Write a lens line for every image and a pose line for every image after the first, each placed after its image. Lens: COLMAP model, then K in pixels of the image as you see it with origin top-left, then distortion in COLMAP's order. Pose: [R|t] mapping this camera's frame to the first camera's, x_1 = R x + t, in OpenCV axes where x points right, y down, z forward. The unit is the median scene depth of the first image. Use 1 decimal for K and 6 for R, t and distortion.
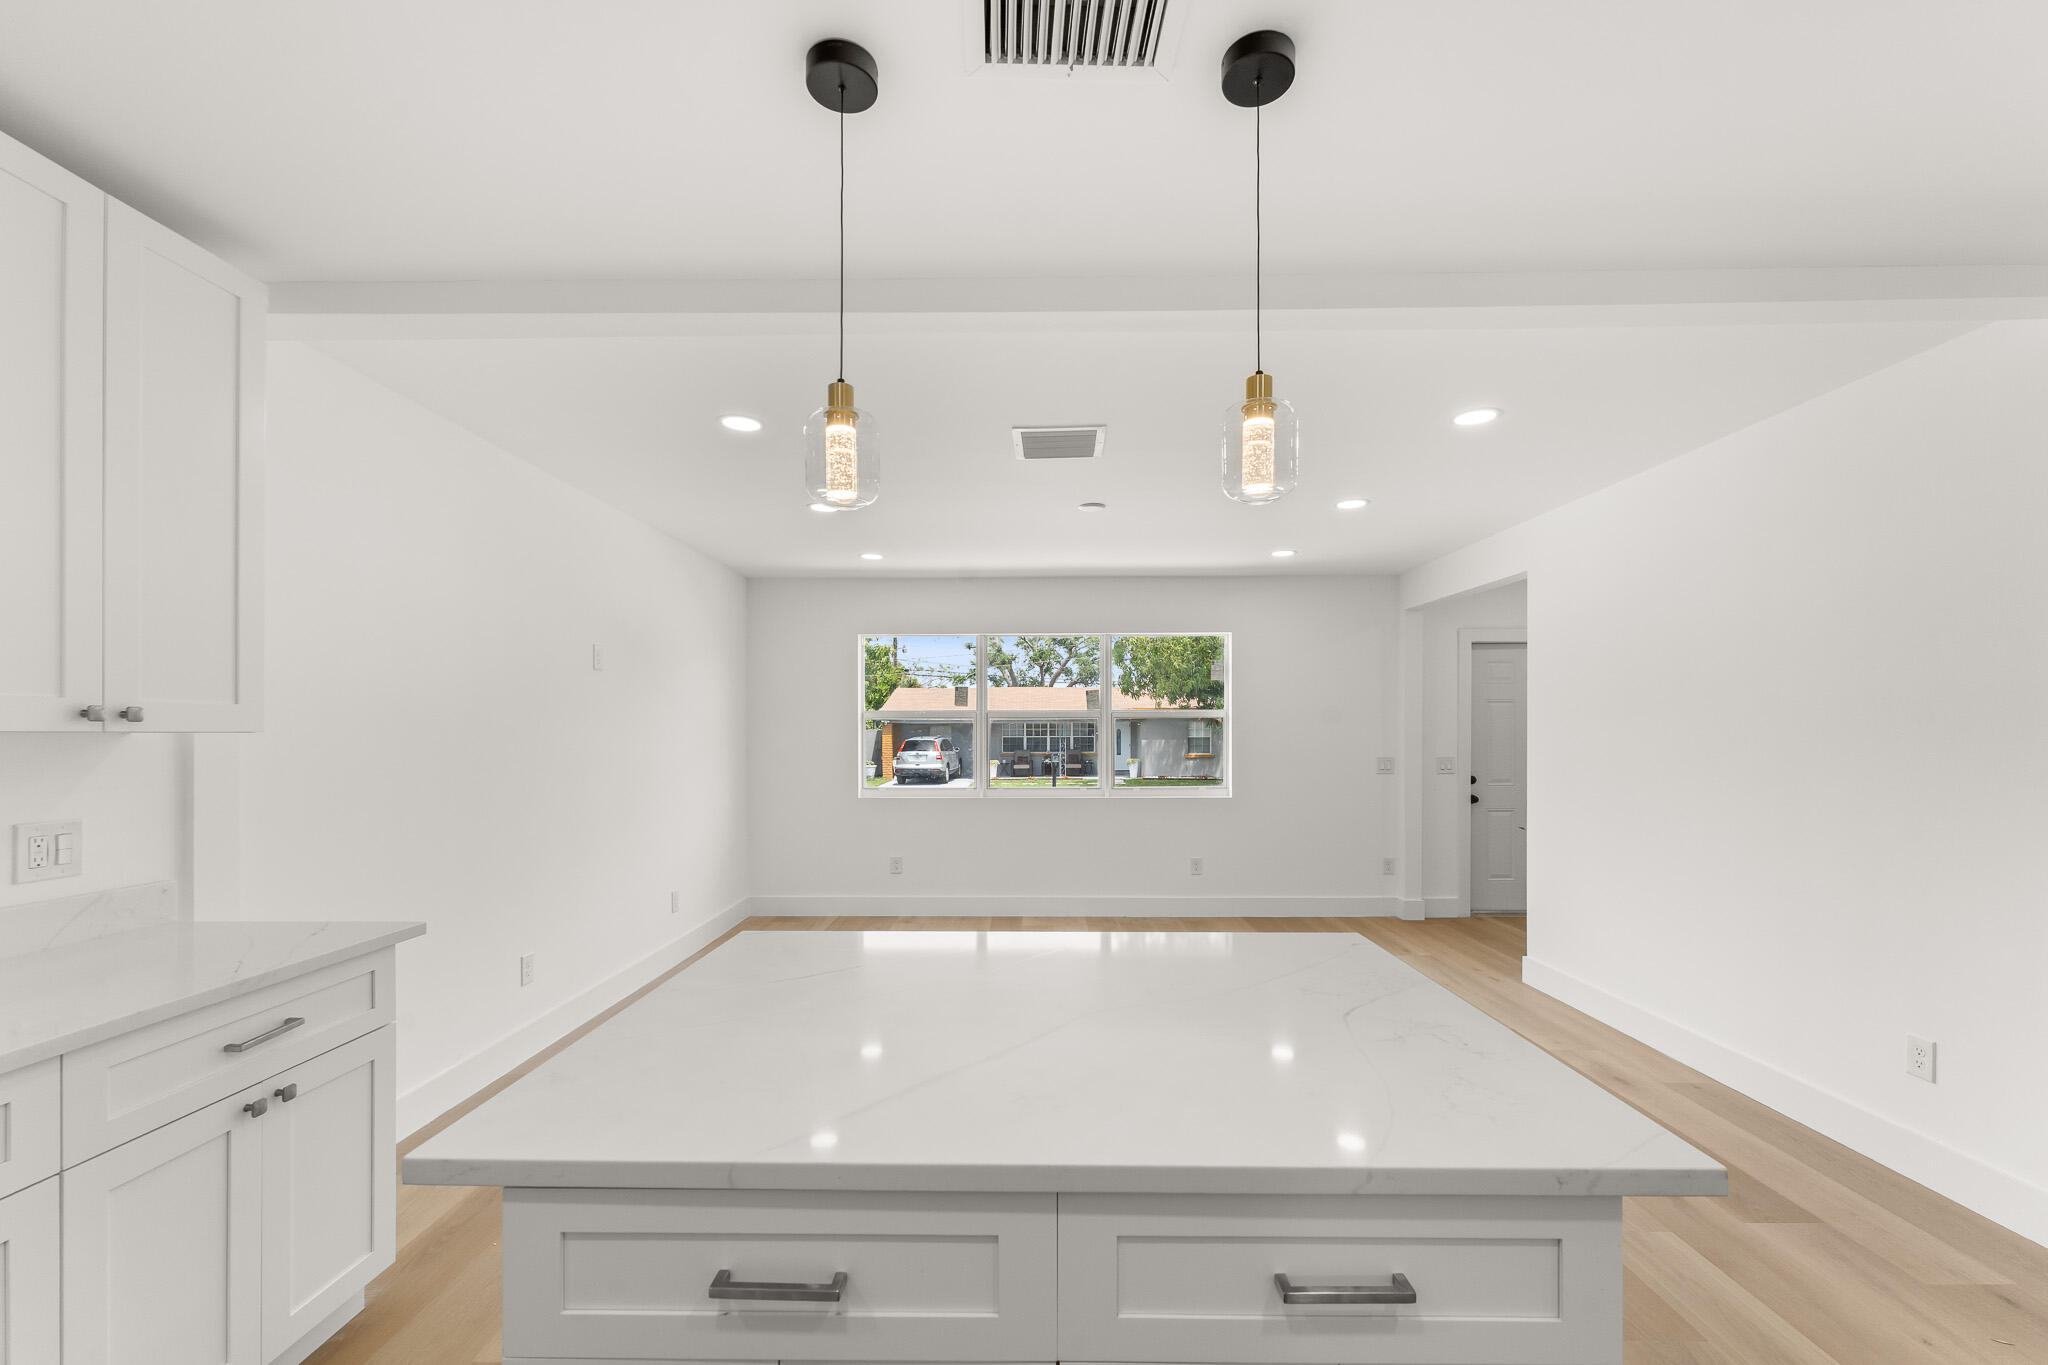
lens RADIAL K [[821.4, 0, 1021.9], [0, 821.4, 733.6], [0, 0, 1]] dist [-0.000583, -0.000069]
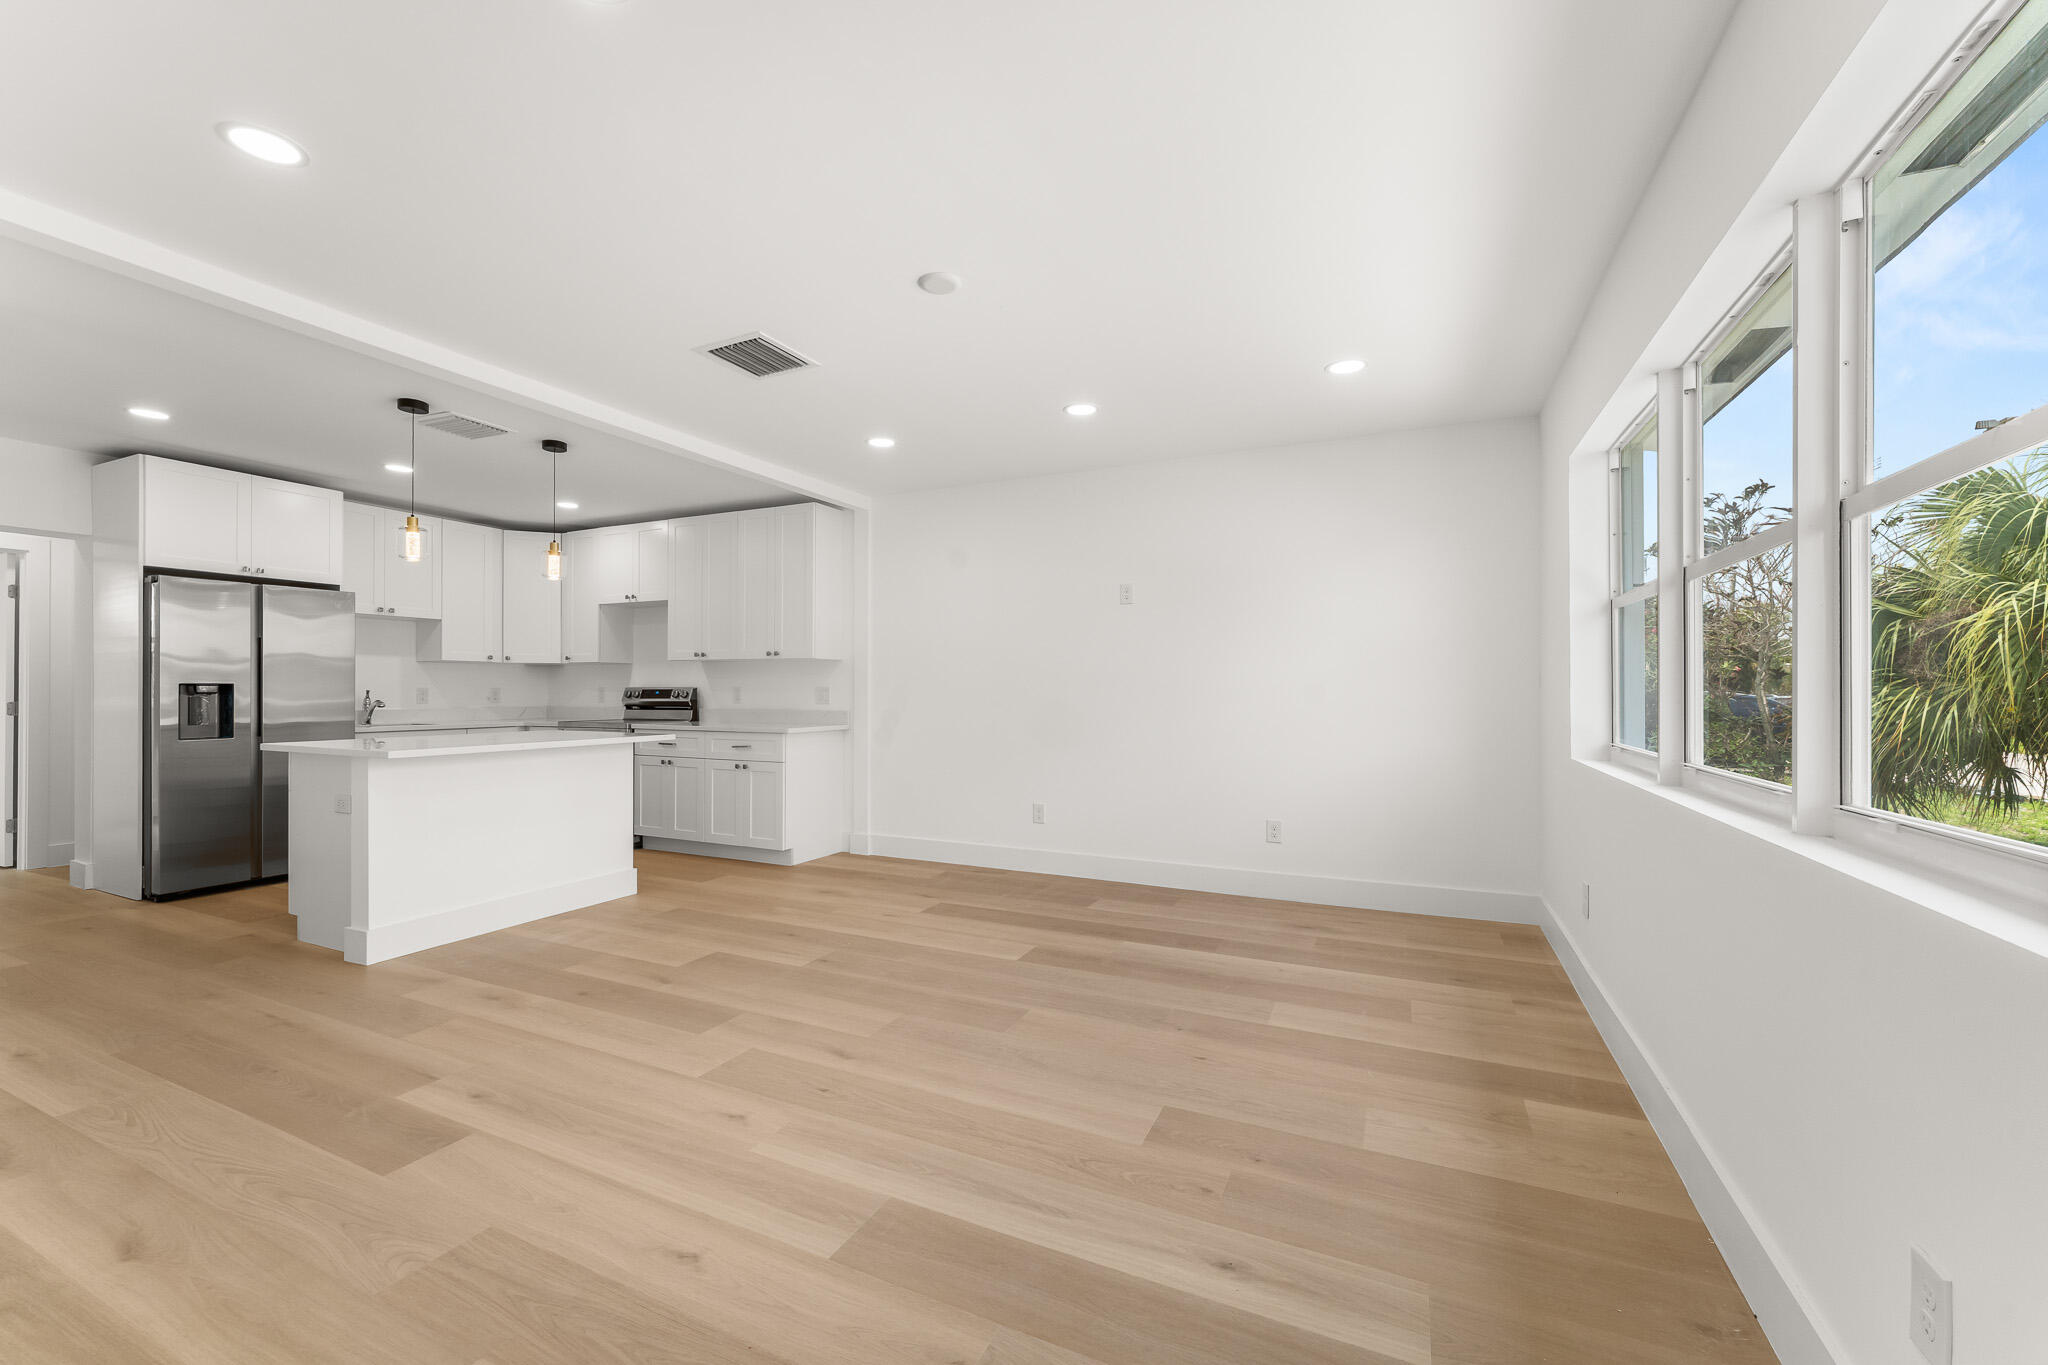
lens RADIAL K [[821.8, 0, 1024.0], [0, 821.8, 682.5], [0, 0, 1]] dist [-0.000668, -0.000040]
pose [[-0.409023, -0.008831, -0.912481, 0.927656], [-0.001237, 0.999958, -0.009123, 0.071686], [0.912523, -0.002603, -0.409016, 1.885106]]
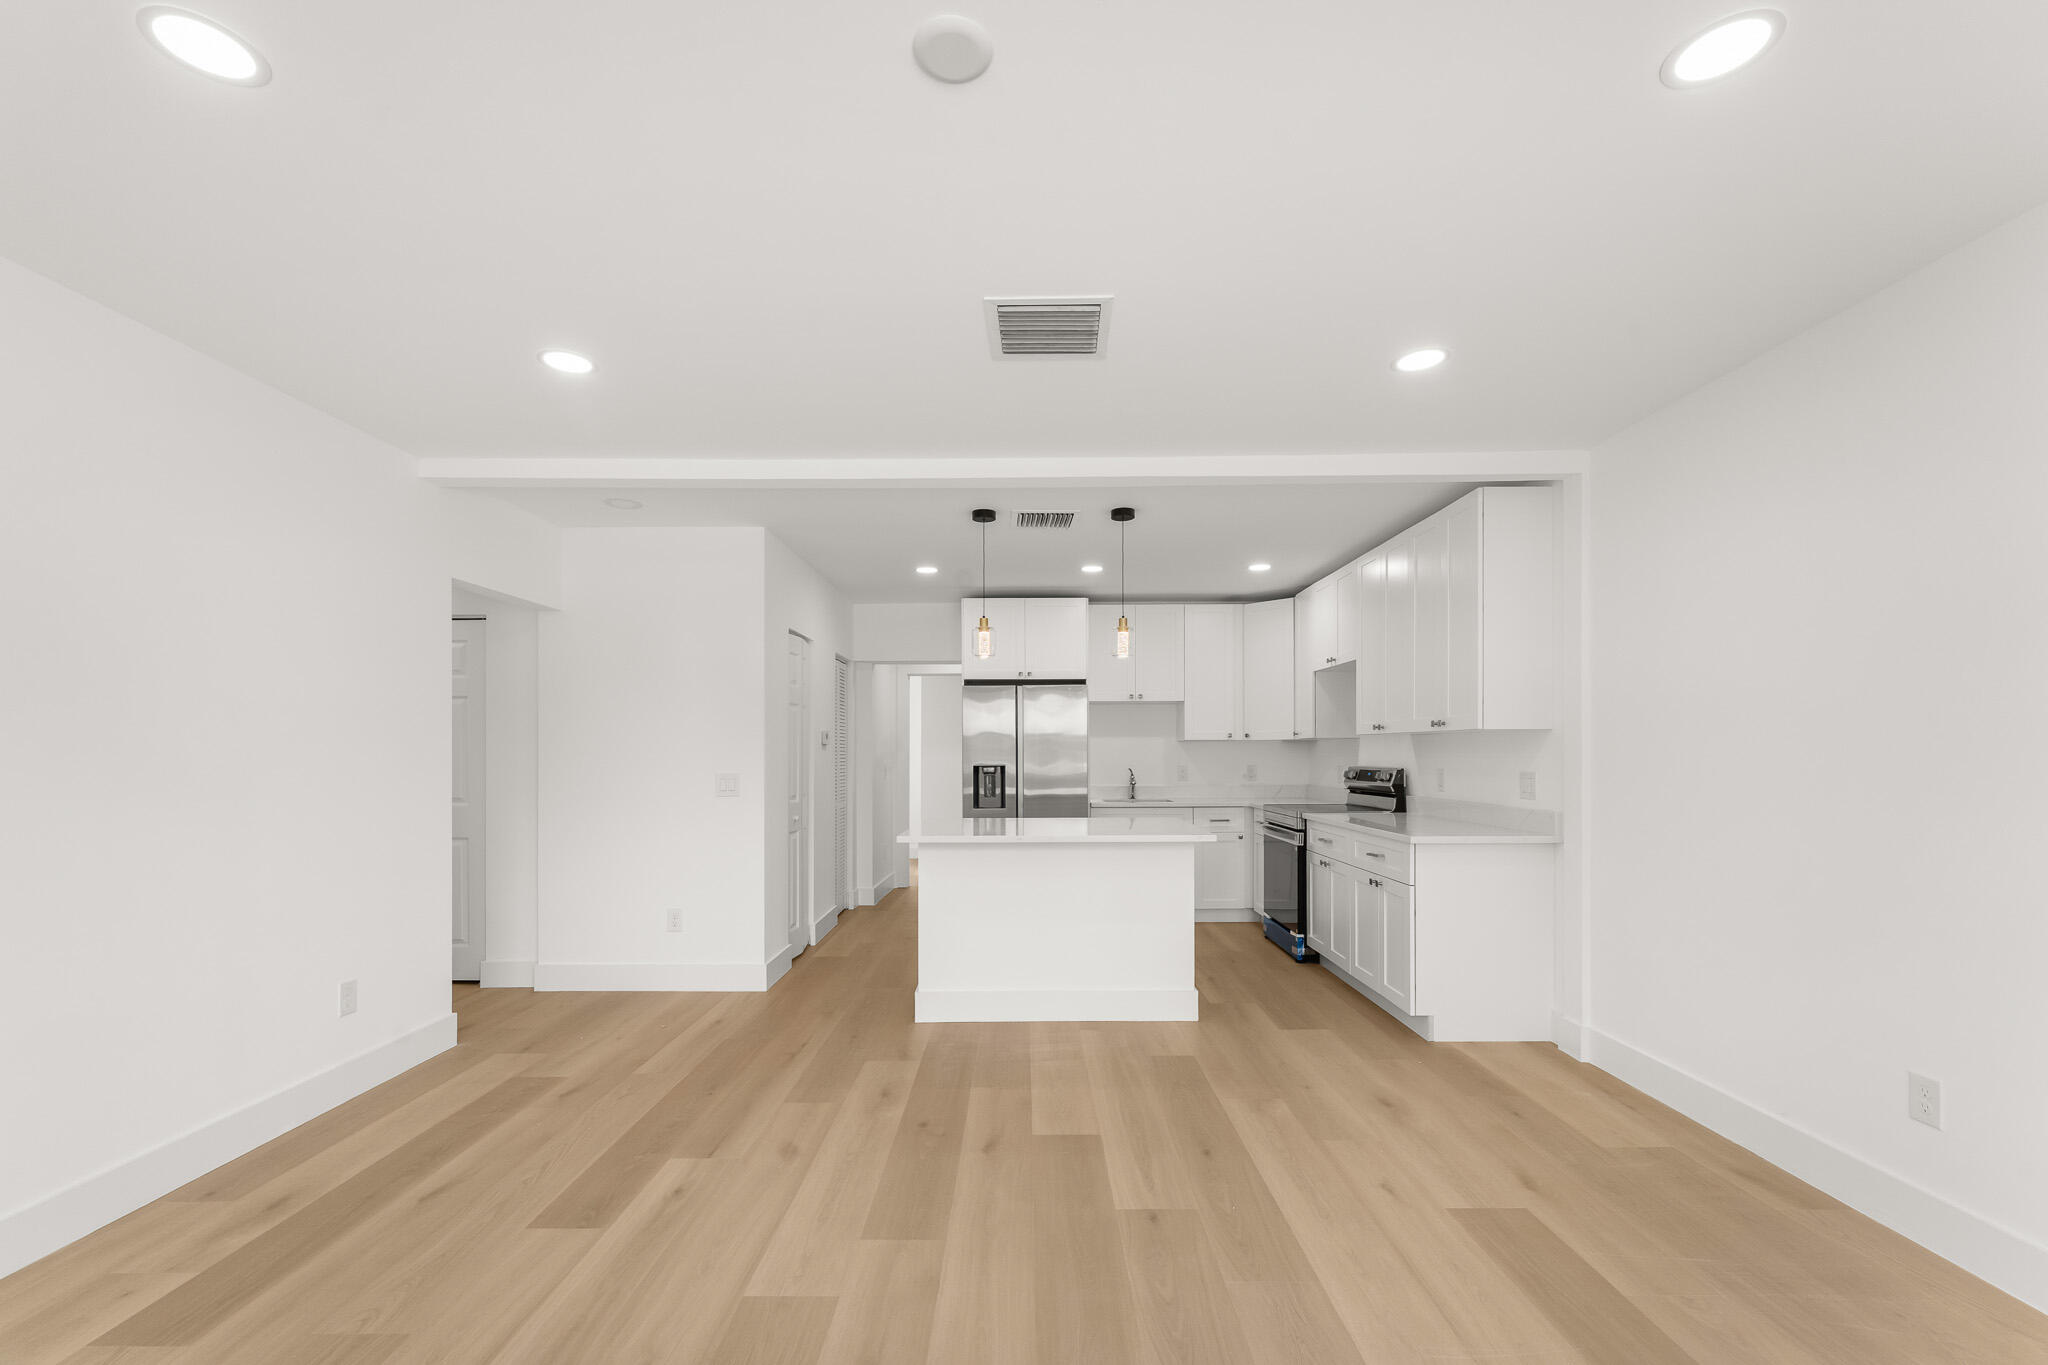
lens RADIAL K [[847.1, 0, 1020.1], [0, 847.1, 751.0], [0, 0, 1]] dist [-0.000163, 0.000145]
pose [[-0.999959, 0.005301, -0.007338, 0.085596], [0.005326, 0.999980, -0.003410, 0.032355], [0.007320, -0.003449, -0.999967, 1.921622]]
